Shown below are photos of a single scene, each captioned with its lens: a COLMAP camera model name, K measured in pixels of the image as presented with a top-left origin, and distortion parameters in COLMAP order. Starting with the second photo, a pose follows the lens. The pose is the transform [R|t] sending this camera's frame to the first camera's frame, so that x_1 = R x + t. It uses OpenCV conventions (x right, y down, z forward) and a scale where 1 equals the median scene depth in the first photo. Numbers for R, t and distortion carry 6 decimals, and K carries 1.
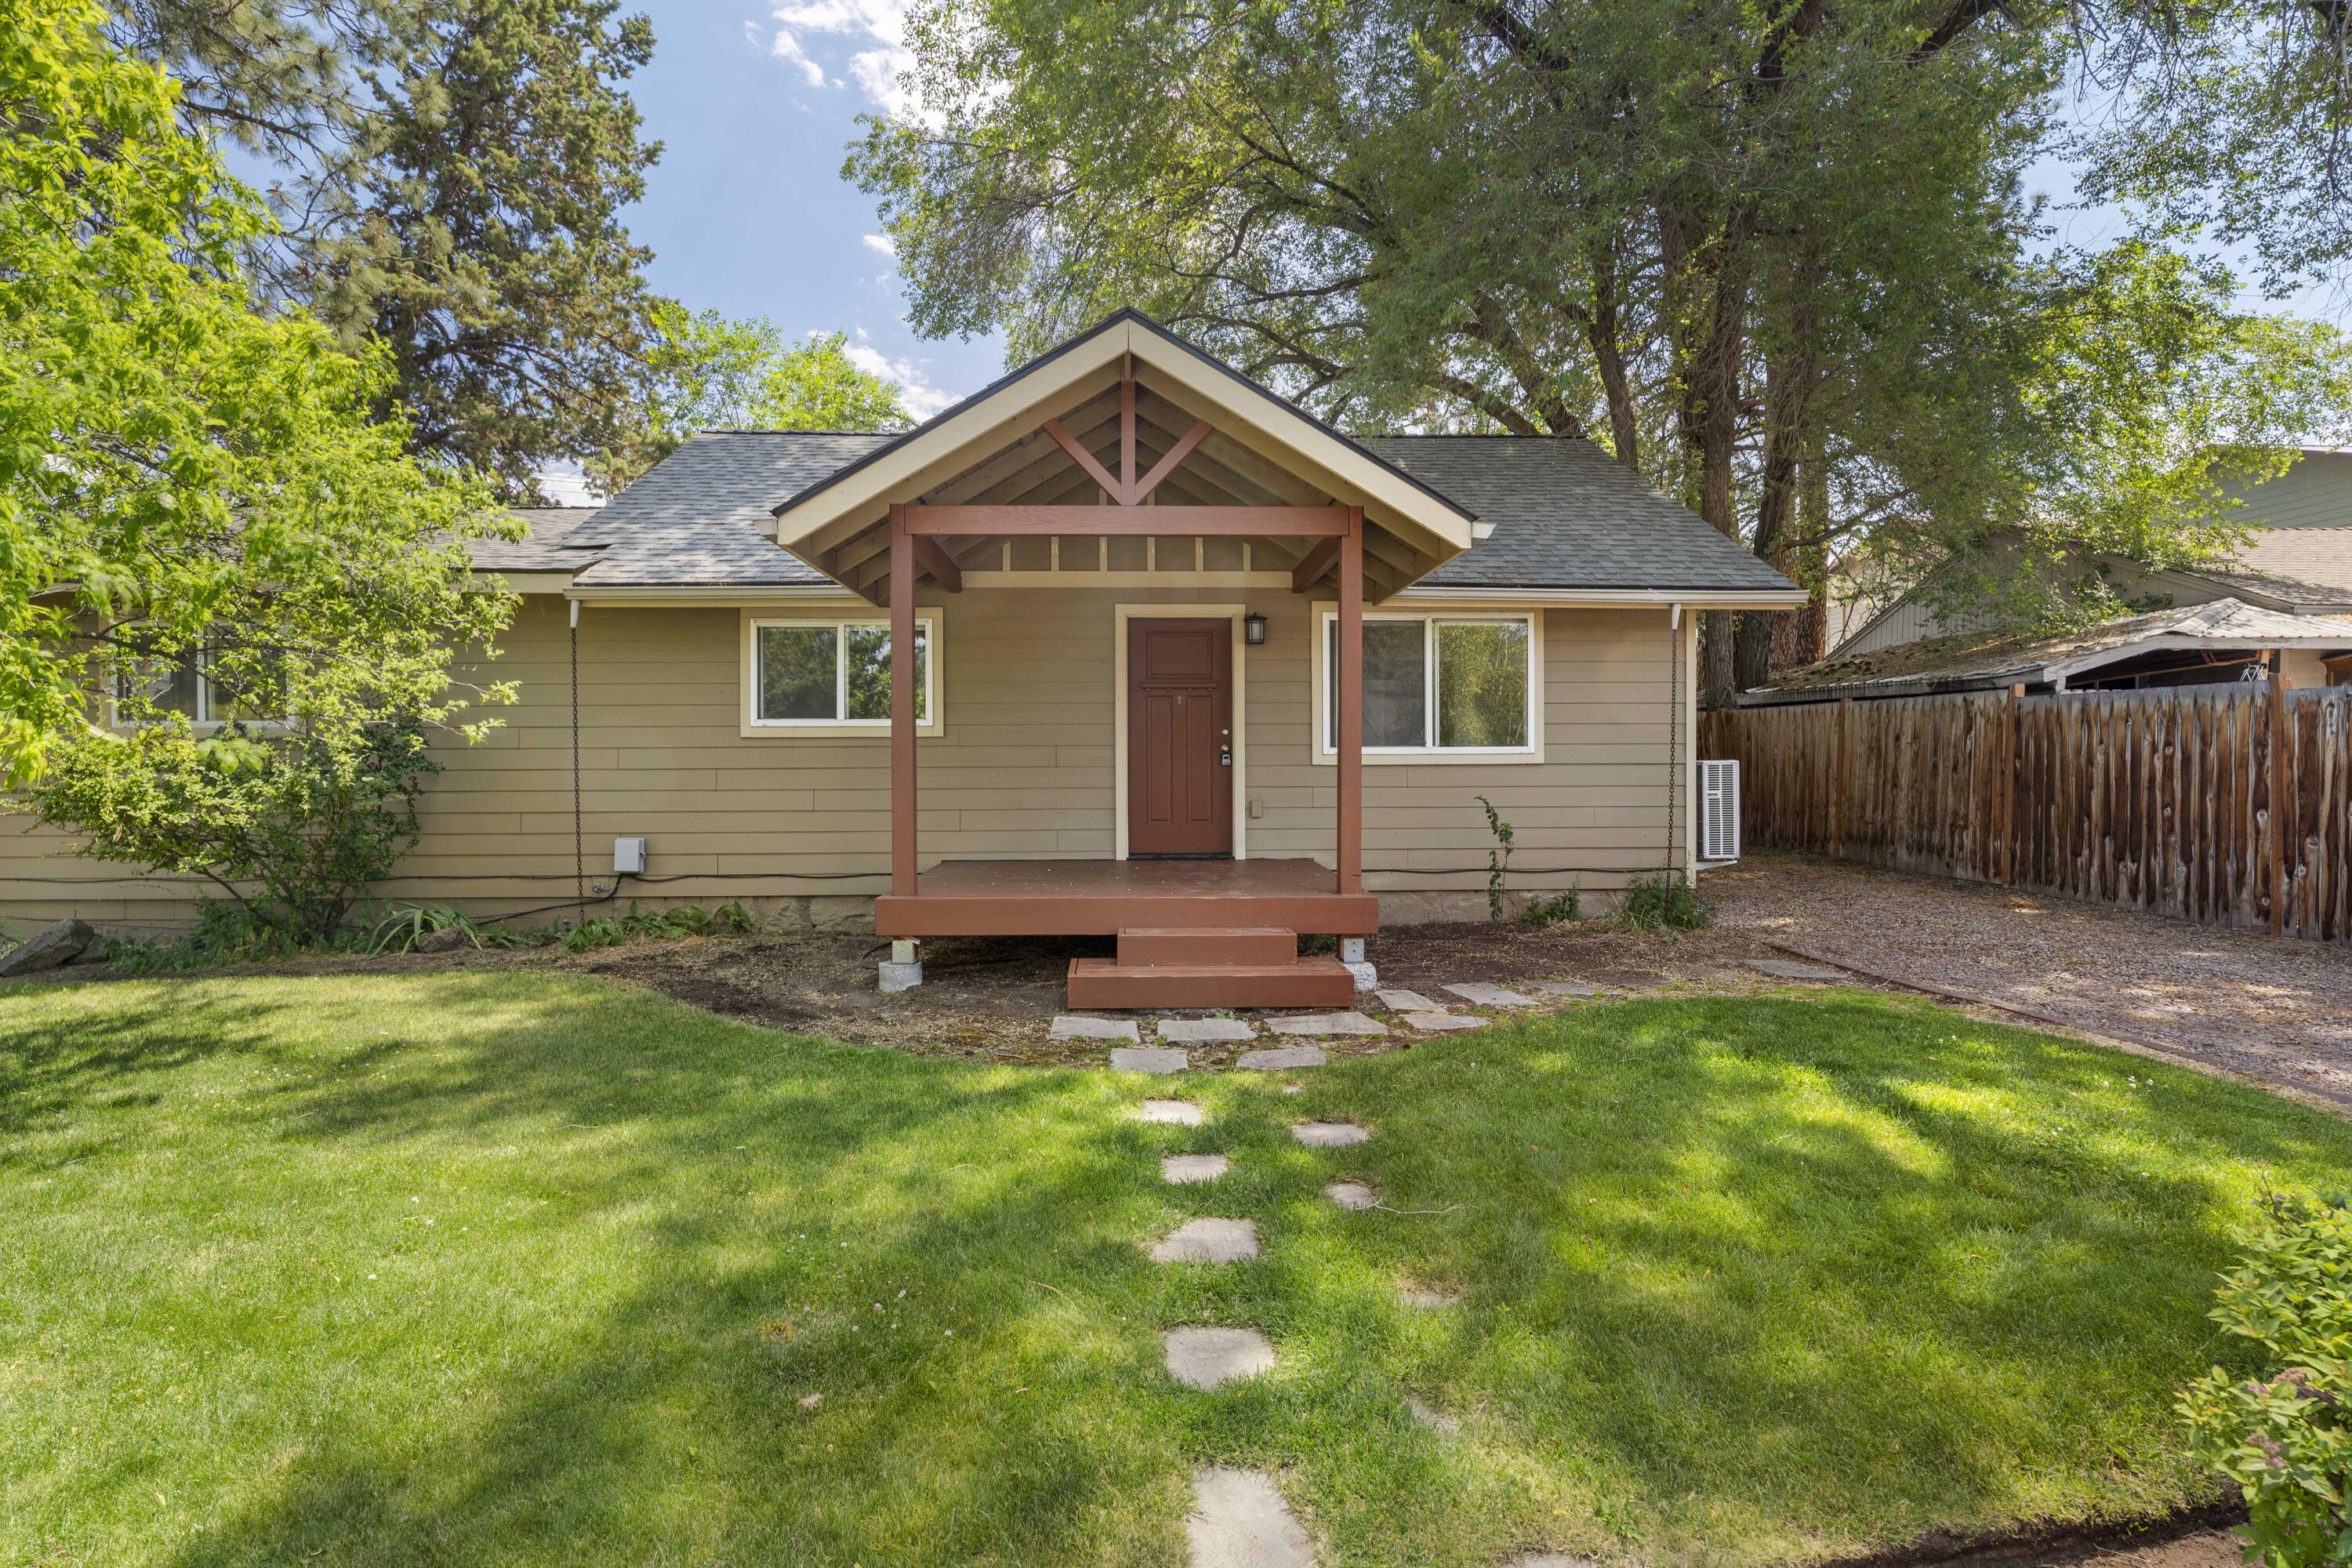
lens RADIAL K [[1114.5, 0, 1173.6], [0, 1114.5, 777.8], [0, 0, 1]] dist [0.001583, 0.000107]
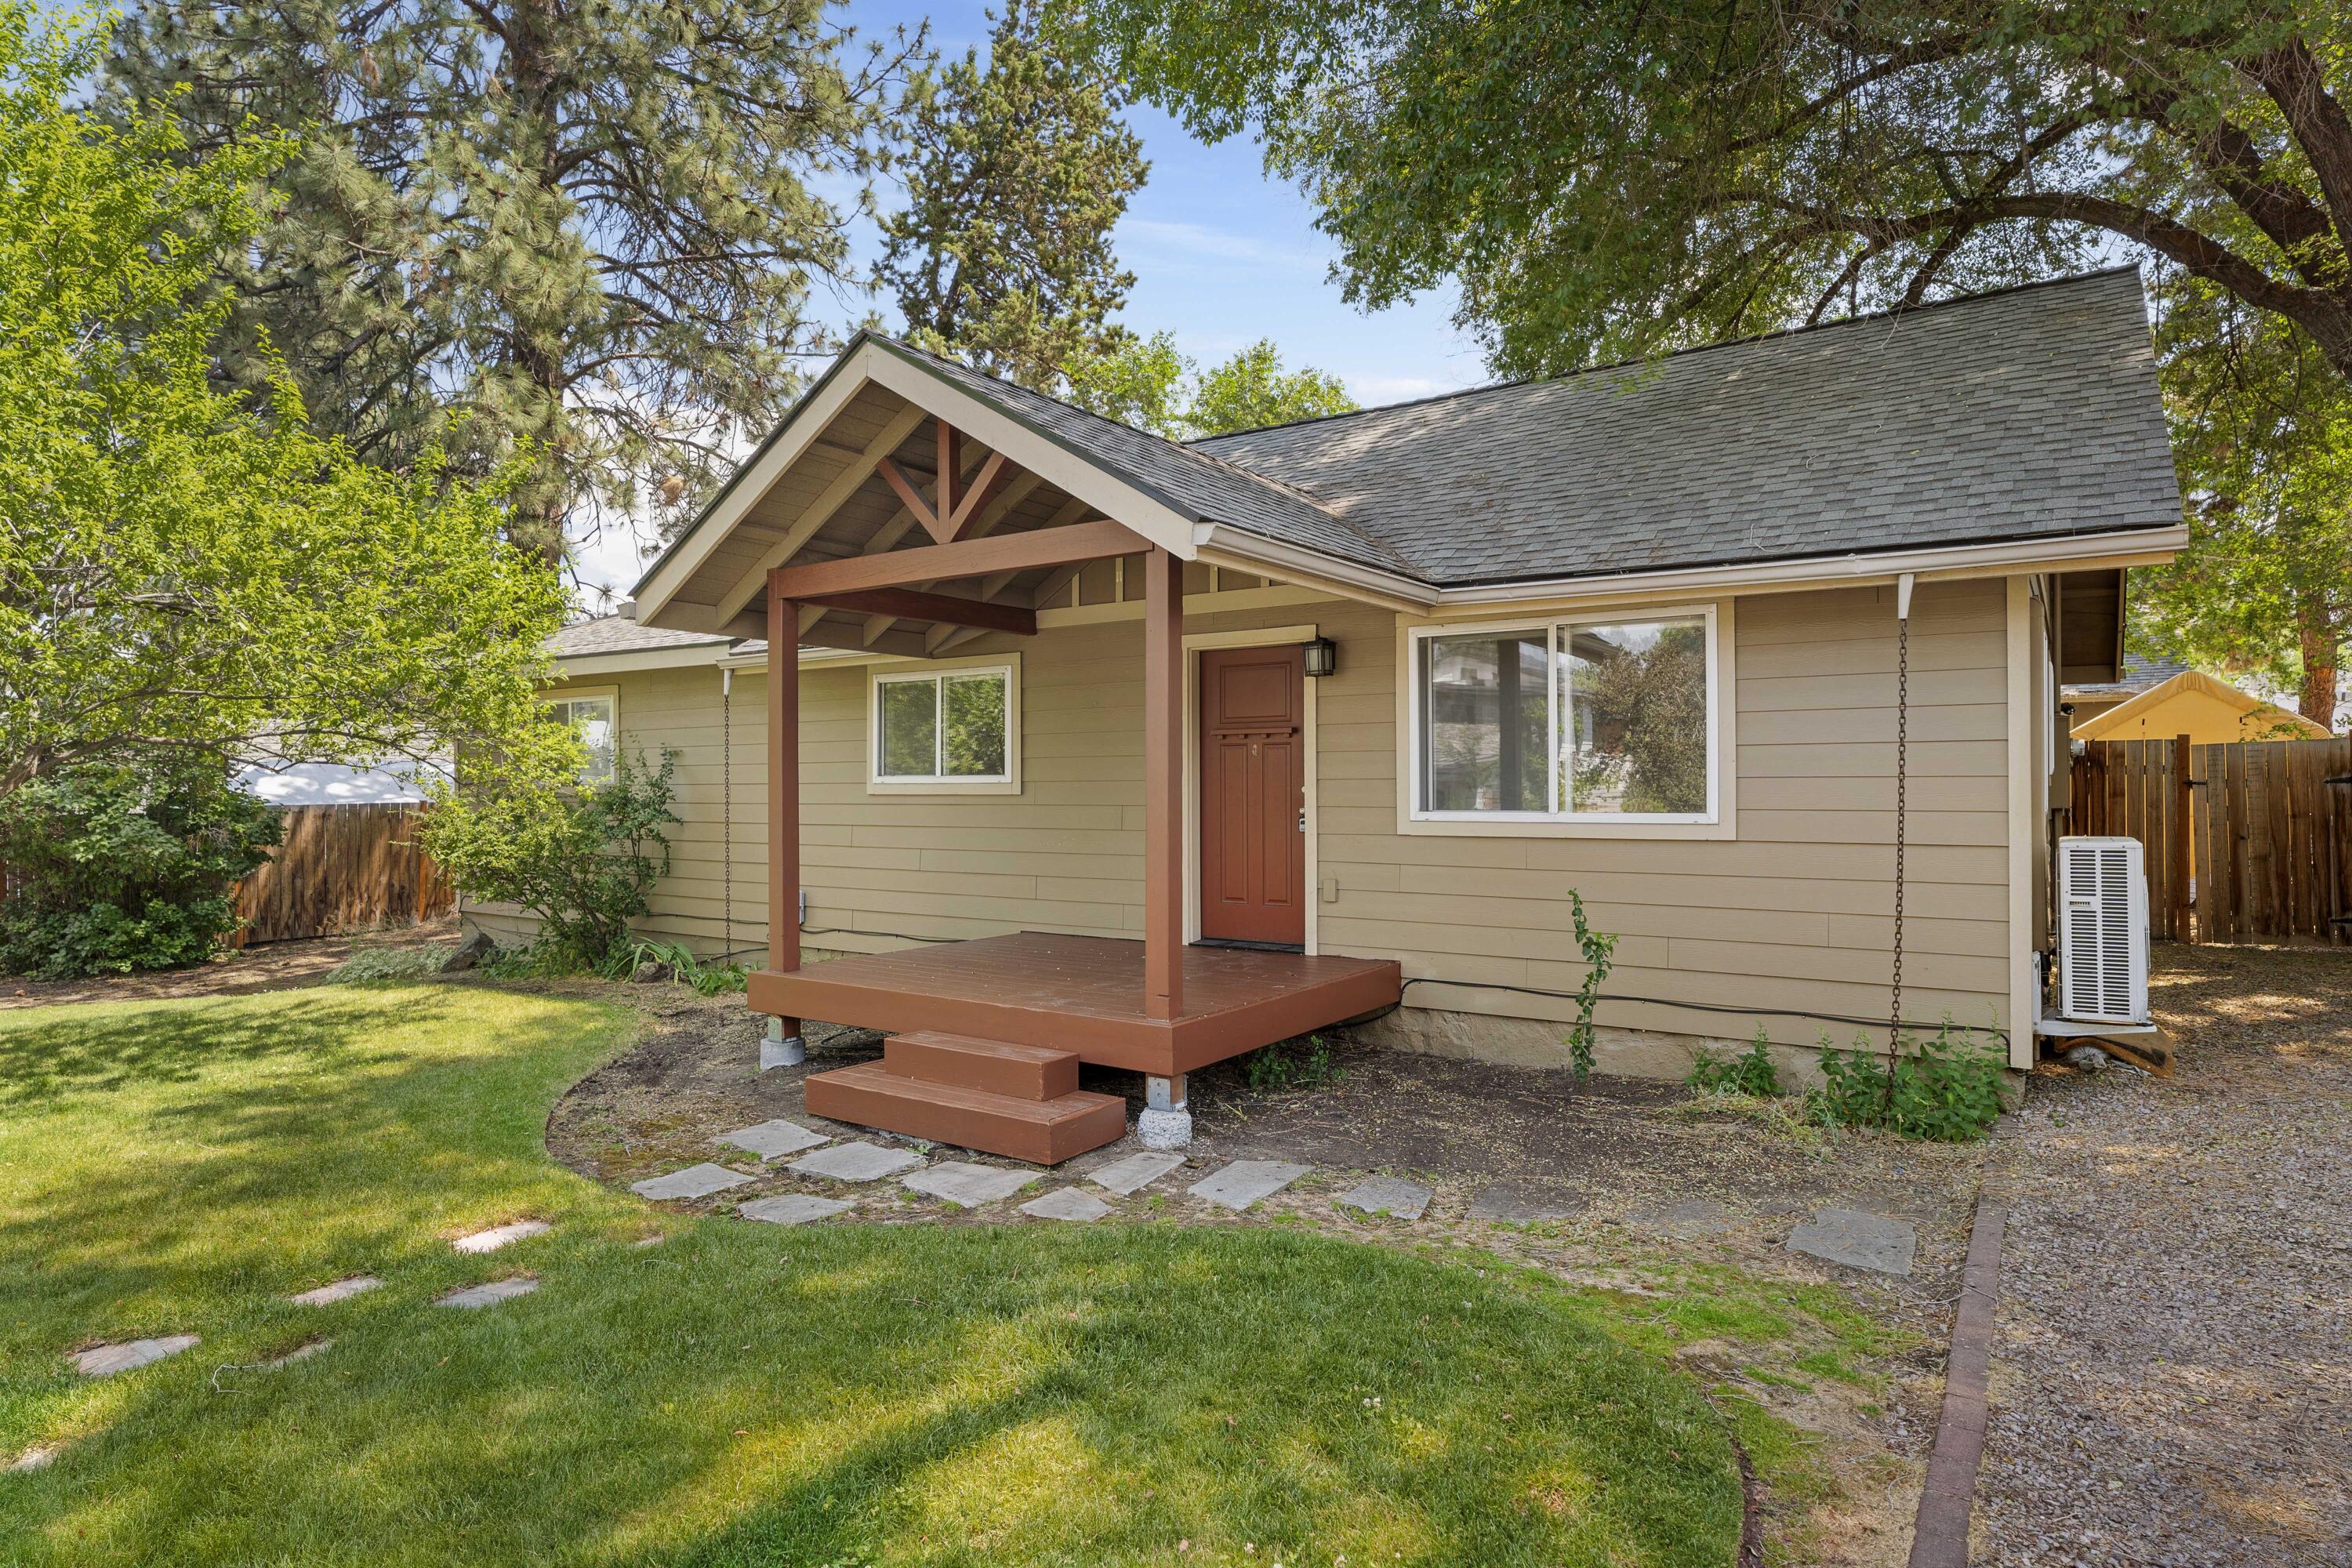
lens RADIAL K [[1319.2, 0, 1172.0], [0, 1319.2, 781.5], [0, 0, 1]] dist [-0.004469, -0.000432]
pose [[0.804432, -0.001243, -0.594043, 0.533867], [-0.008394, 0.999874, -0.013459, -0.034216], [0.593985, 0.015814, 0.804321, 0.209405]]
